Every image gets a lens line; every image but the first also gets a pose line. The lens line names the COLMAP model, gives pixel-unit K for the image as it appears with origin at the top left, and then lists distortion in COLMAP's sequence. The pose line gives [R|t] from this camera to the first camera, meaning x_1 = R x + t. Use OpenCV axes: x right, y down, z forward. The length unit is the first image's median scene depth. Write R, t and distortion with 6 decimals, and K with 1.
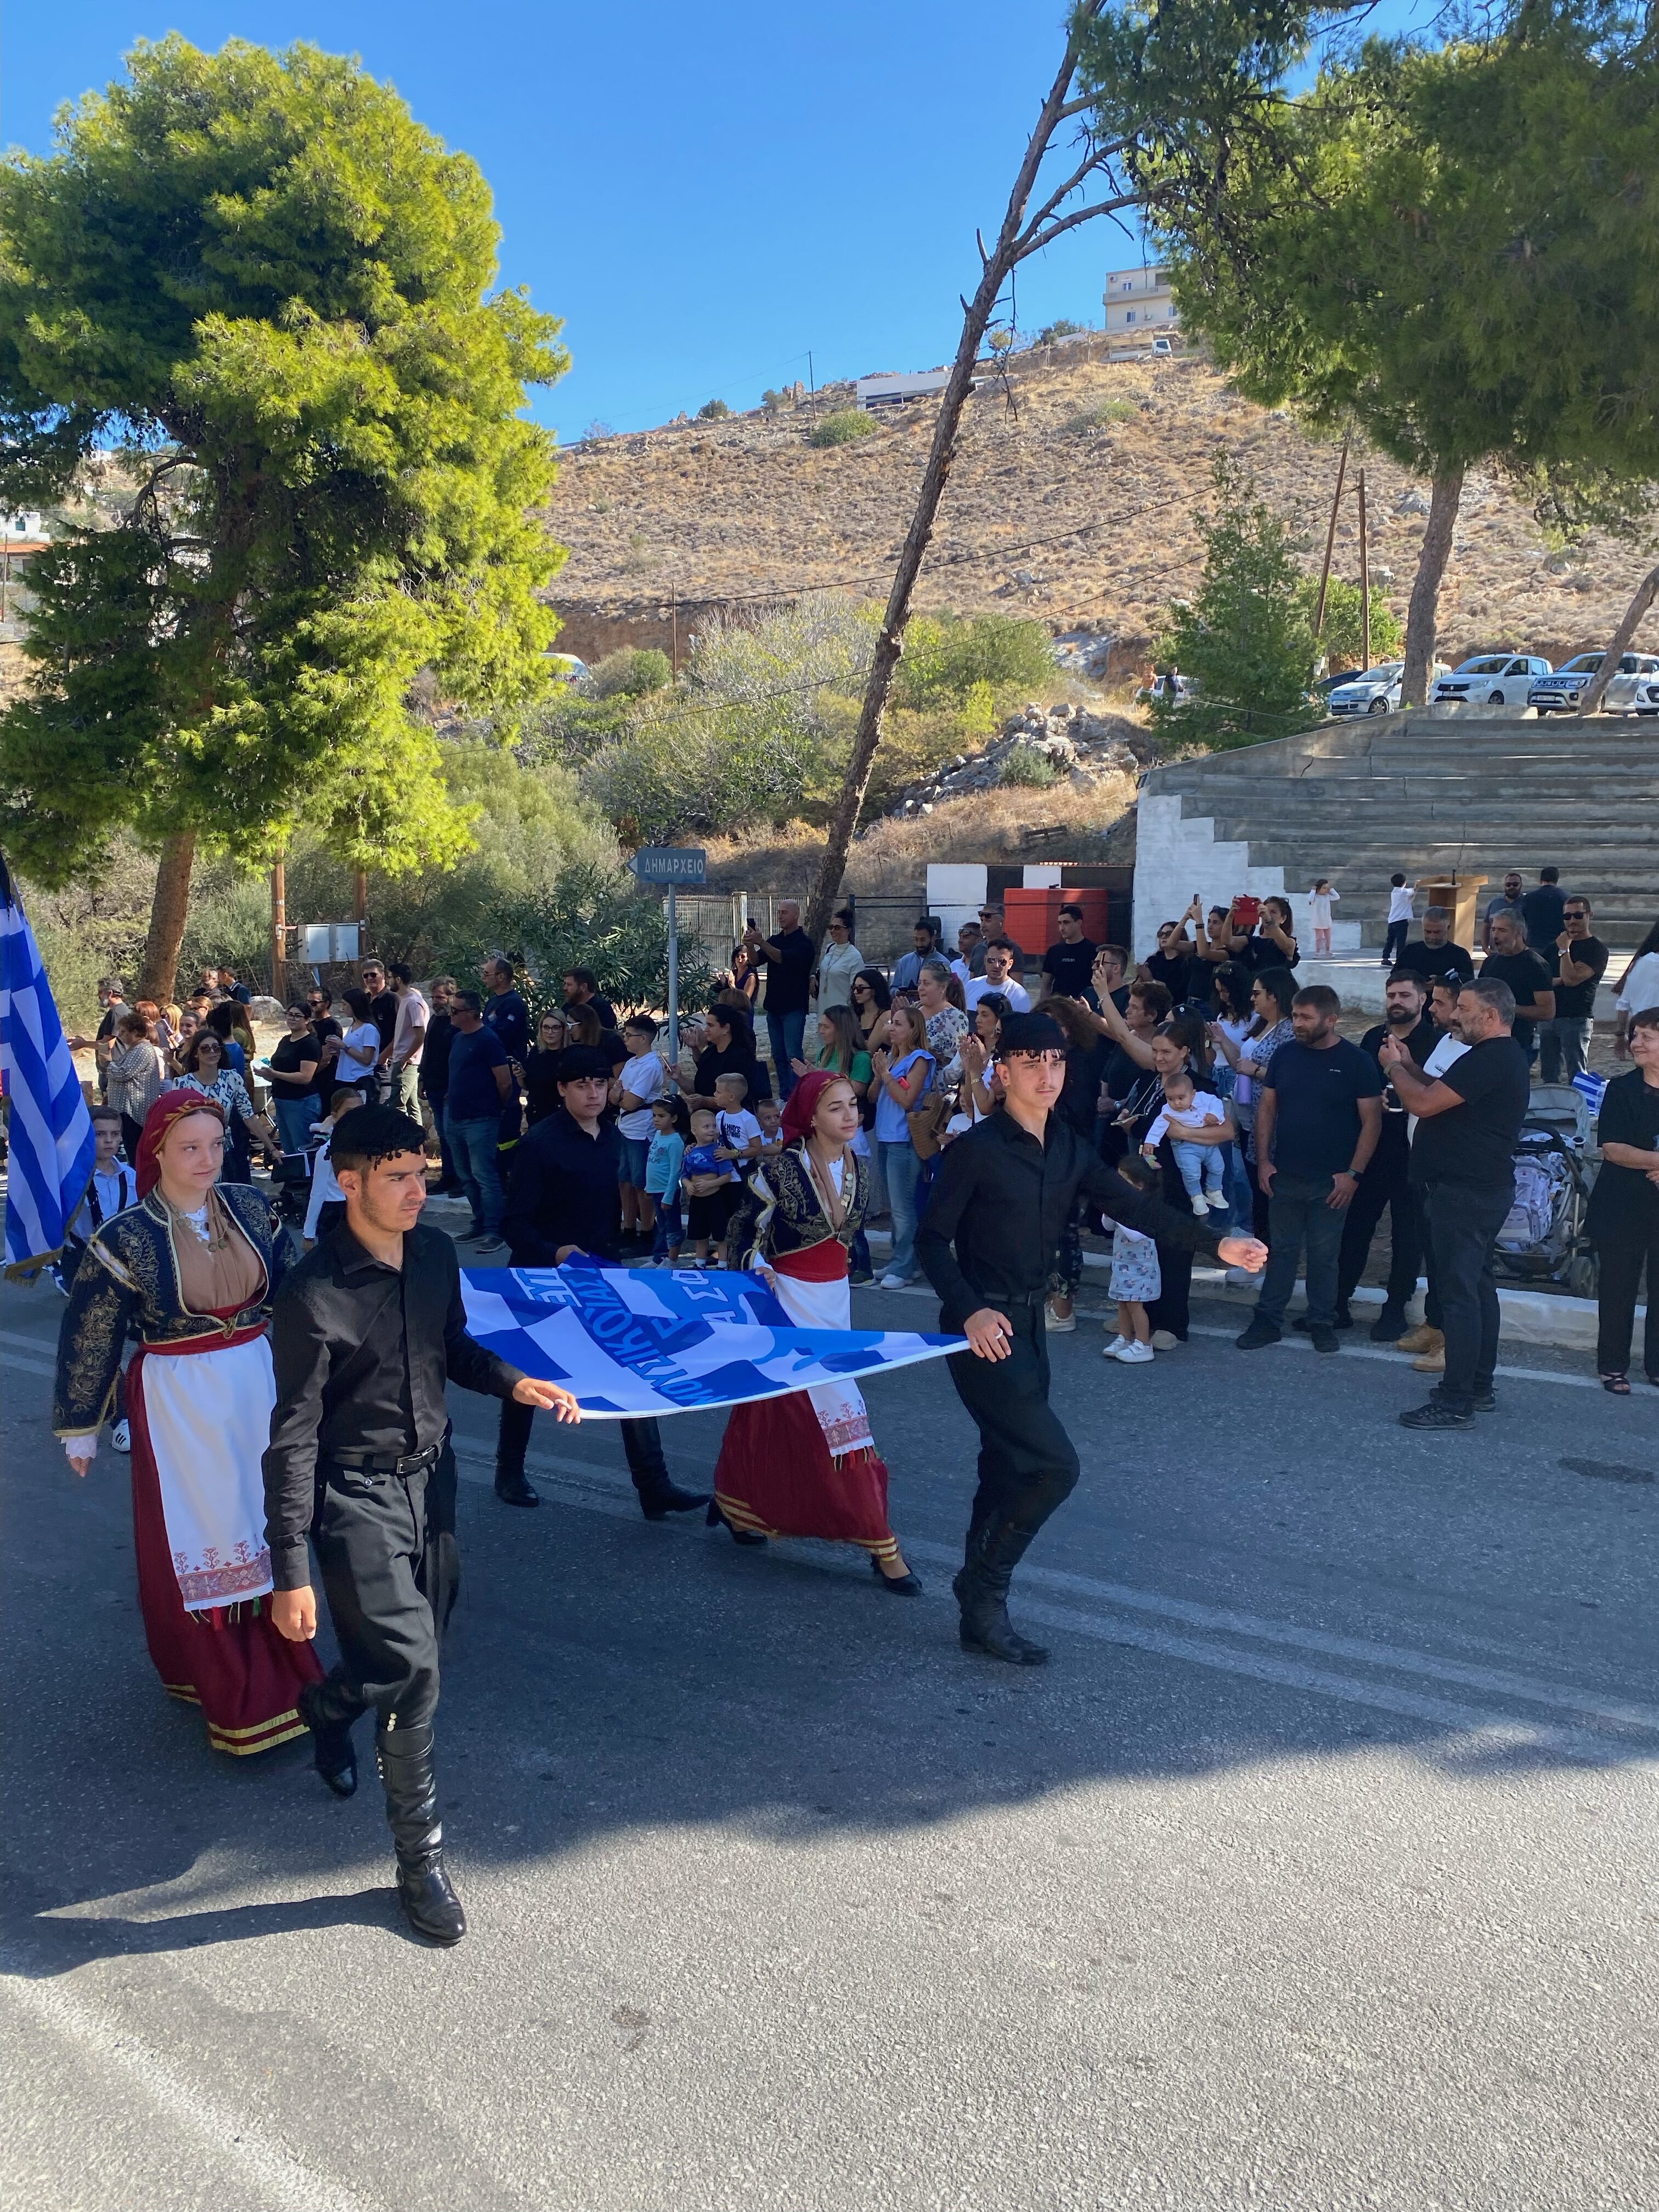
lens RADIAL K [[1720.6, 0, 845.0], [0, 1720.6, 1107.1], [0, 0, 1]] dist [0.055411, -0.058676]
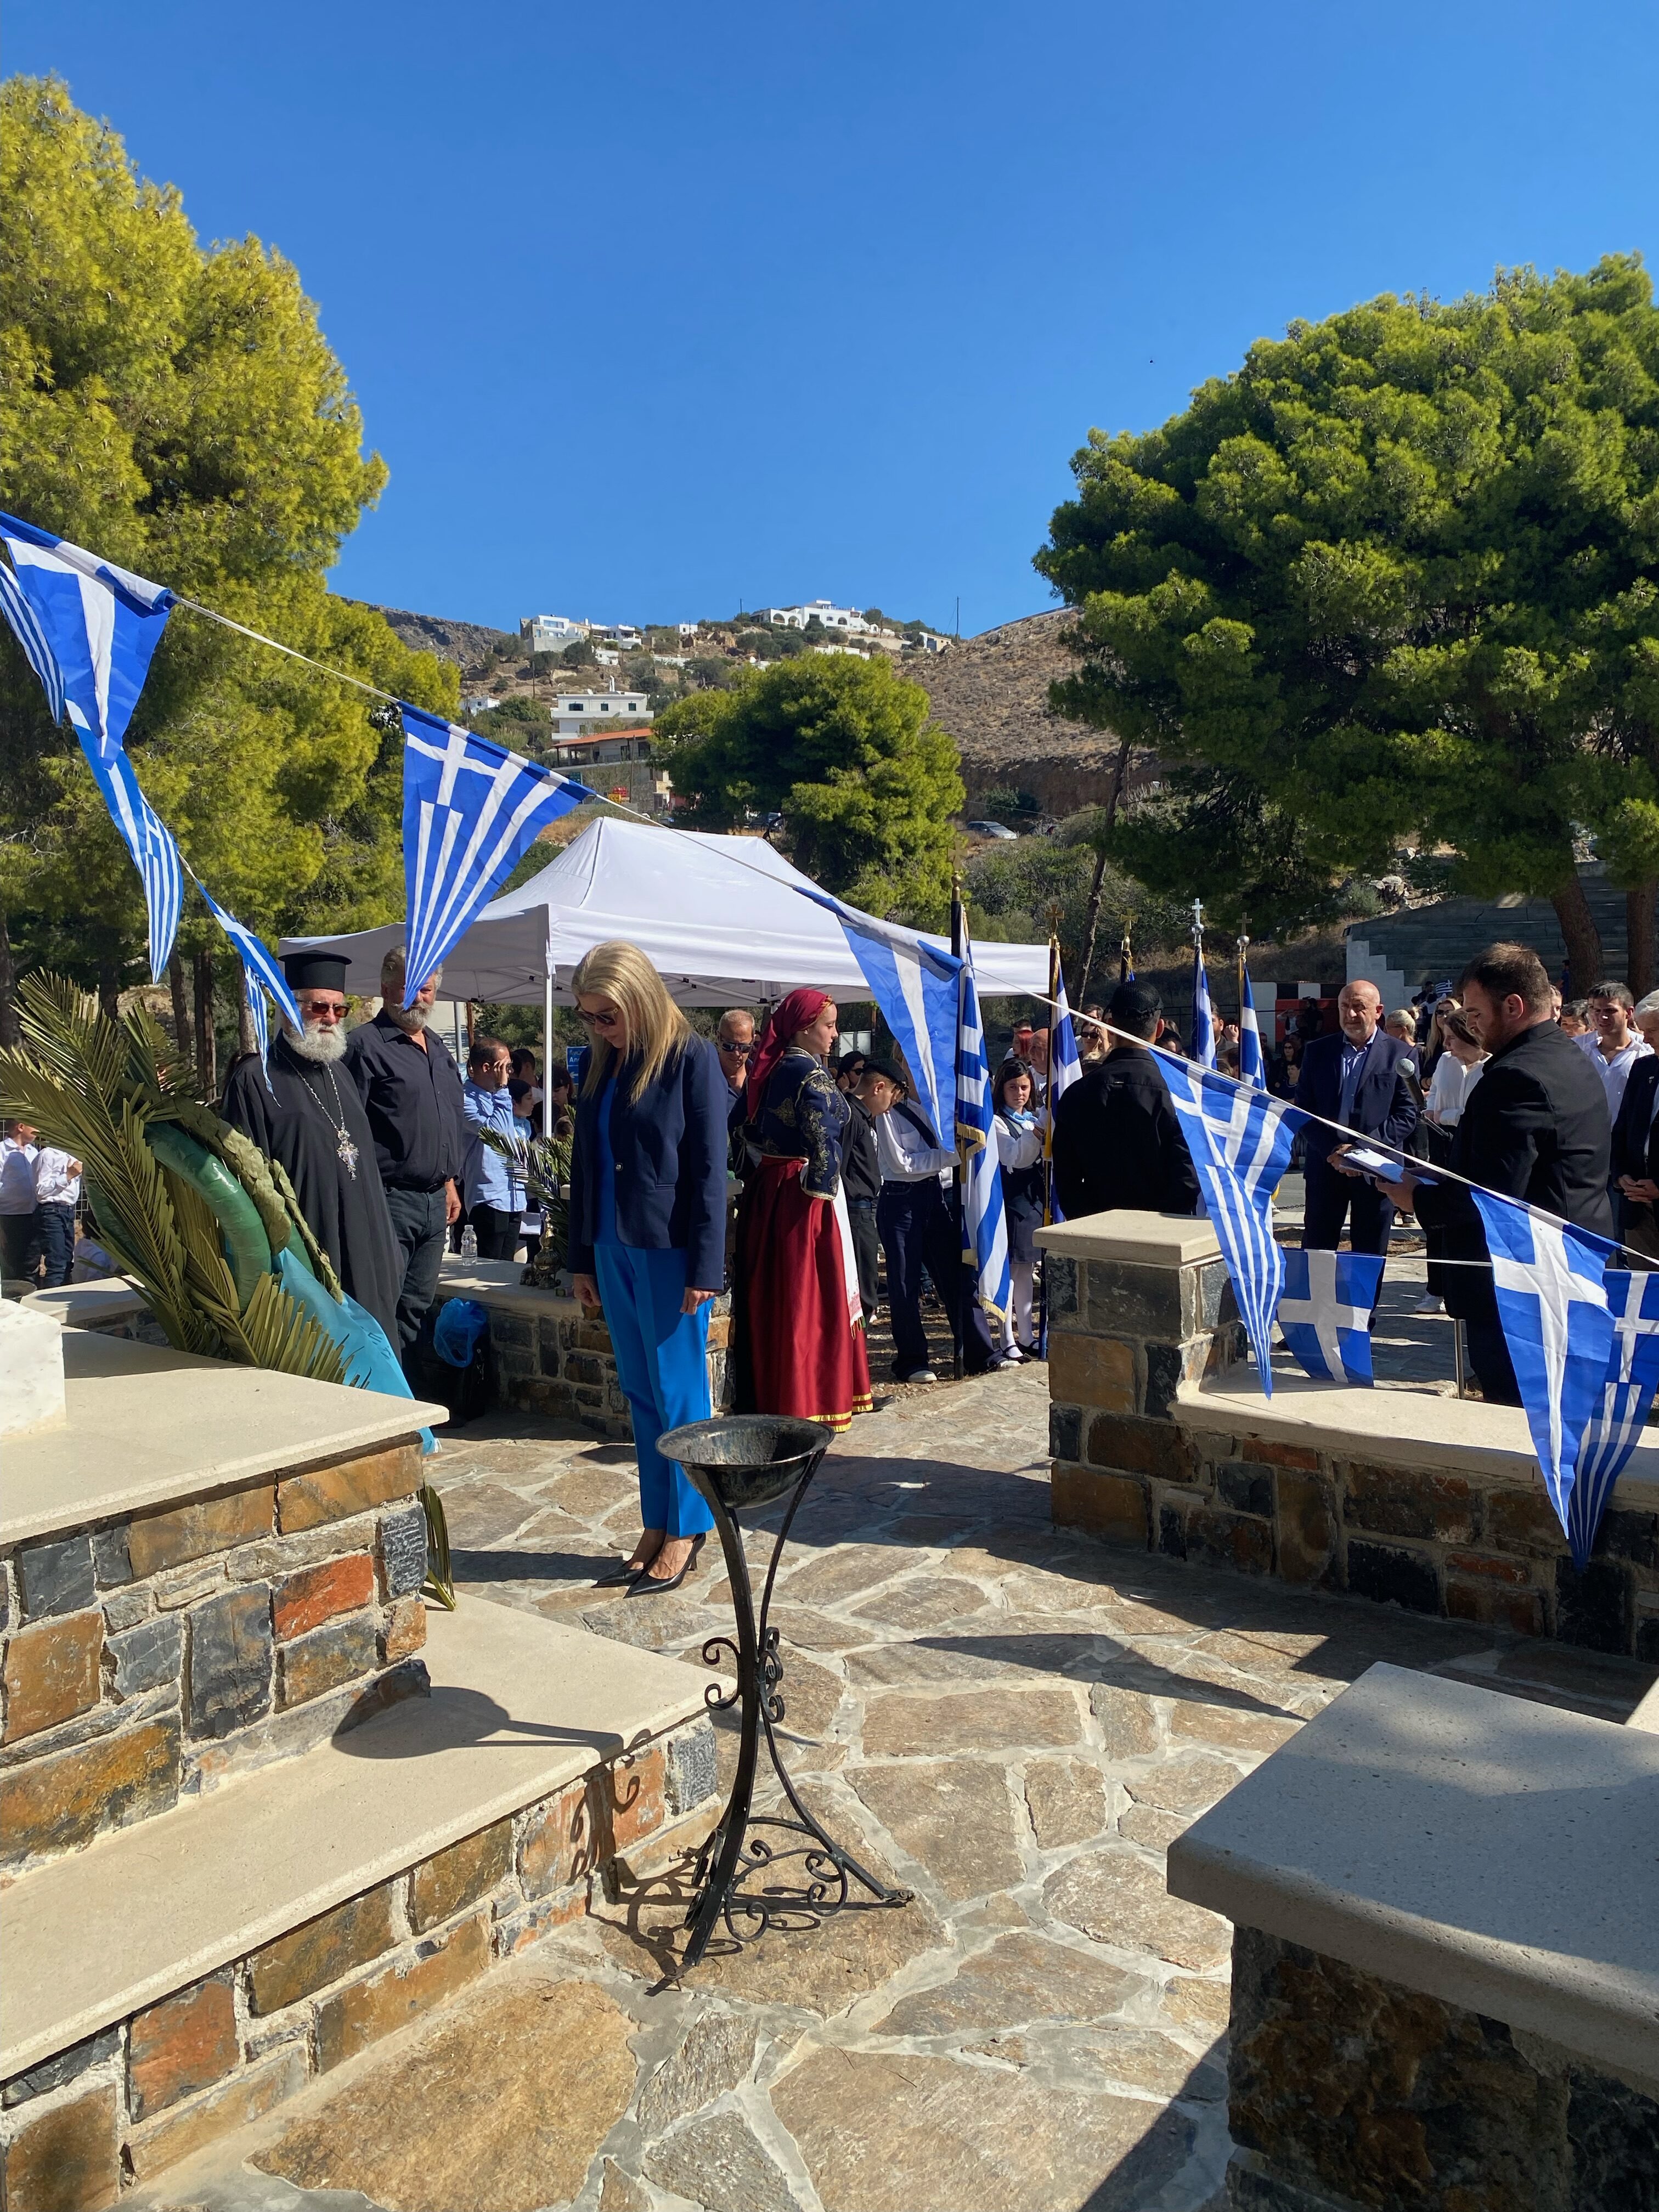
lens RADIAL K [[1720.6, 0, 836.3], [0, 1720.6, 1078.5], [0, 0, 1]] dist [0.055411, -0.058676]
pose [[0.951971, -0.012554, -0.305930, 0.333621], [-0.009088, 0.997560, -0.069214, 0.090484], [0.306053, 0.068670, 0.949535, -0.989270]]
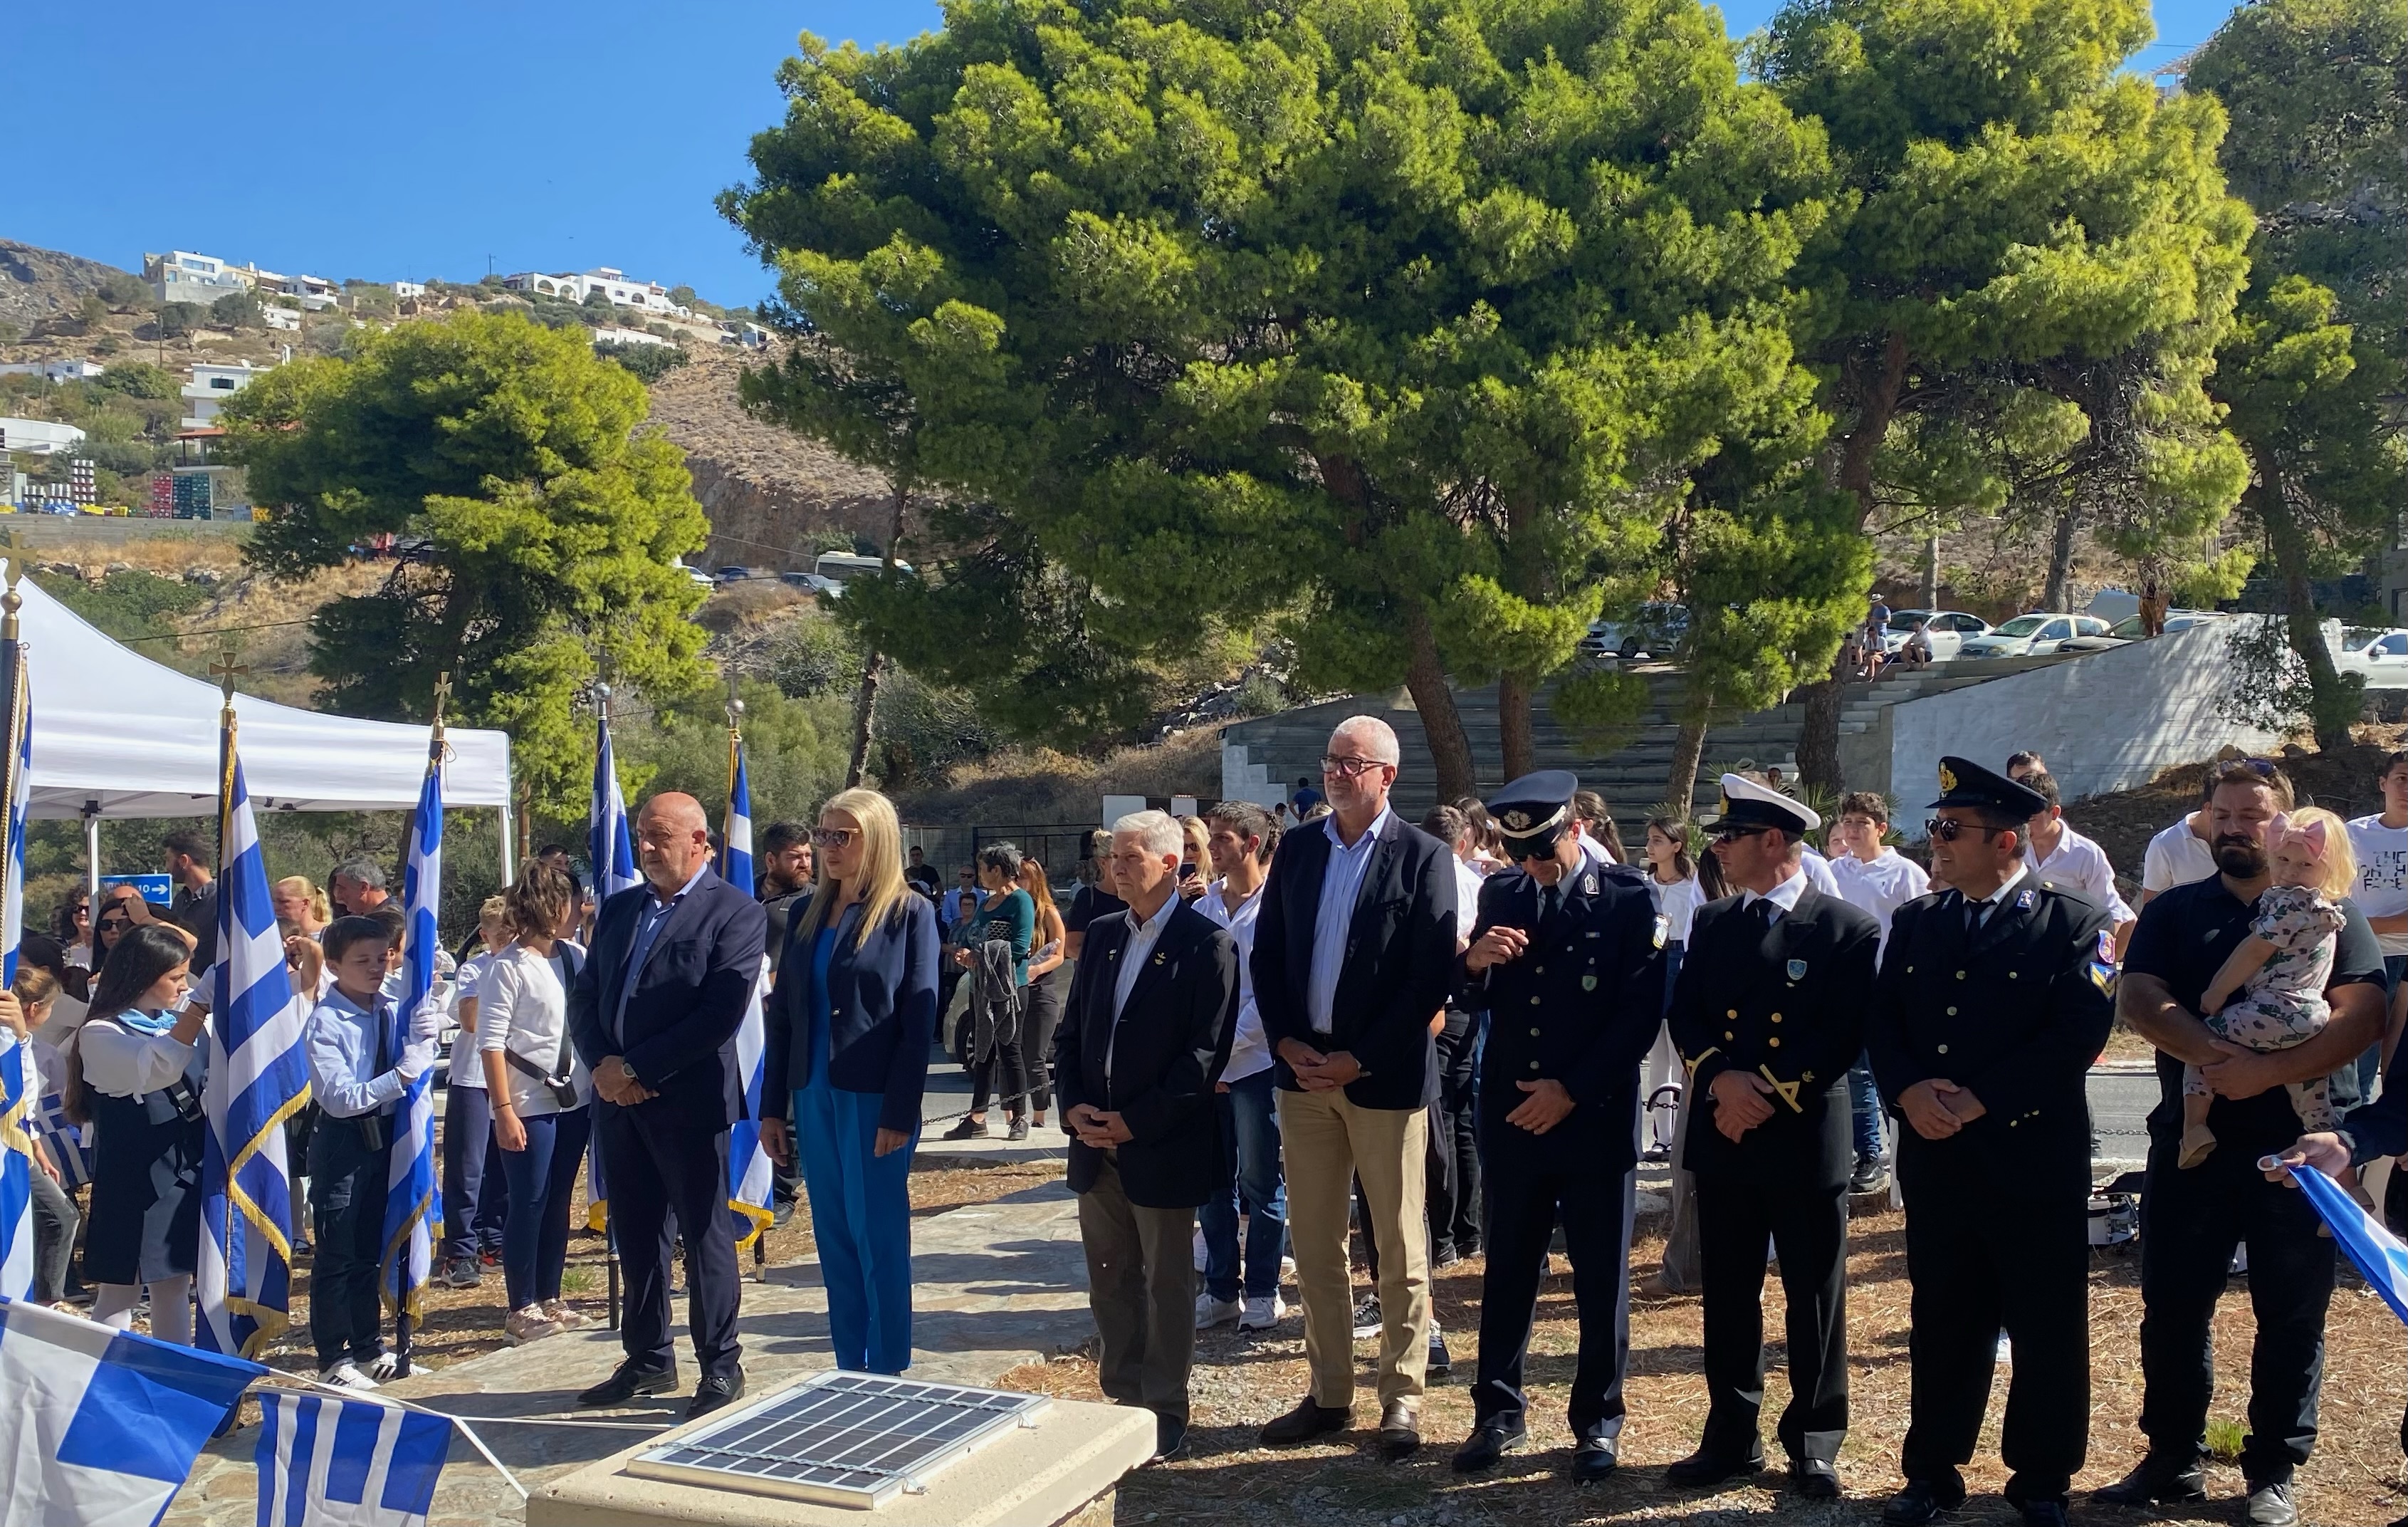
lens RADIAL K [[2194.5, 0, 1387.2], [0, 2194.5, 887.2], [0, 0, 1]] dist [-0.015094, 0.000000]
pose [[0.999881, -0.008190, 0.013037, 0.429703], [0.009223, 0.996649, -0.081270, 0.078319], [-0.012328, 0.081381, 0.996607, -0.882377]]
